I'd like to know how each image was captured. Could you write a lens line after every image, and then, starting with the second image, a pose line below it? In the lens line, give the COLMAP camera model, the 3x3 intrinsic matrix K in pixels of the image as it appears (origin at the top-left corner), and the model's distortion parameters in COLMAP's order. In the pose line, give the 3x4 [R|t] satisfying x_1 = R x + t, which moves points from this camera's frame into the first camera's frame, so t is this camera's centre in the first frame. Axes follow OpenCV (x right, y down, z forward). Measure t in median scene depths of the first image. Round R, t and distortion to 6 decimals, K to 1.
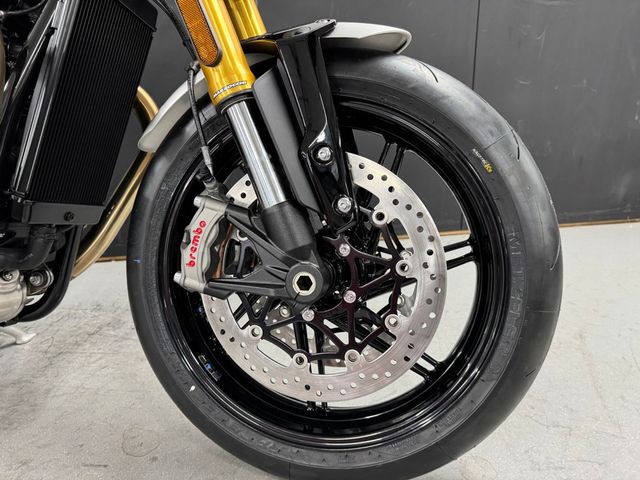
lens RADIAL K [[446.9, 0, 323.0], [0, 446.9, 237.2], [0, 0, 1]] dist [0.089943, -0.129769]
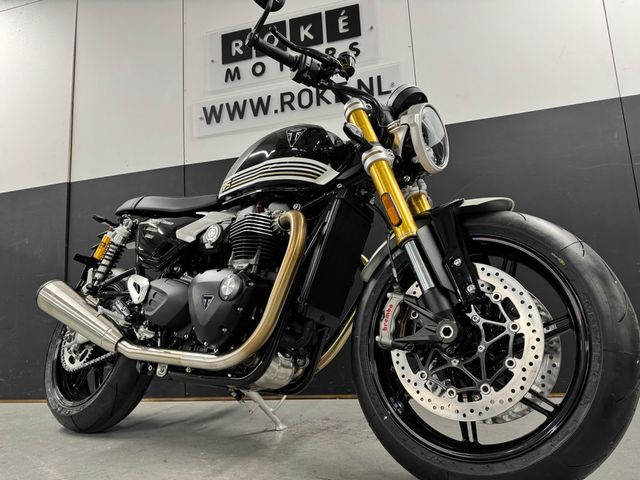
lens RADIAL K [[446.9, 0, 323.0], [0, 446.9, 237.2], [0, 0, 1]] dist [0.089943, -0.129769]
pose [[0.897271, -0.112128, -0.427004, 0.280418], [-0.089409, 0.901013, -0.424477, 0.499536], [0.432332, 0.419049, 0.798428, -0.658643]]
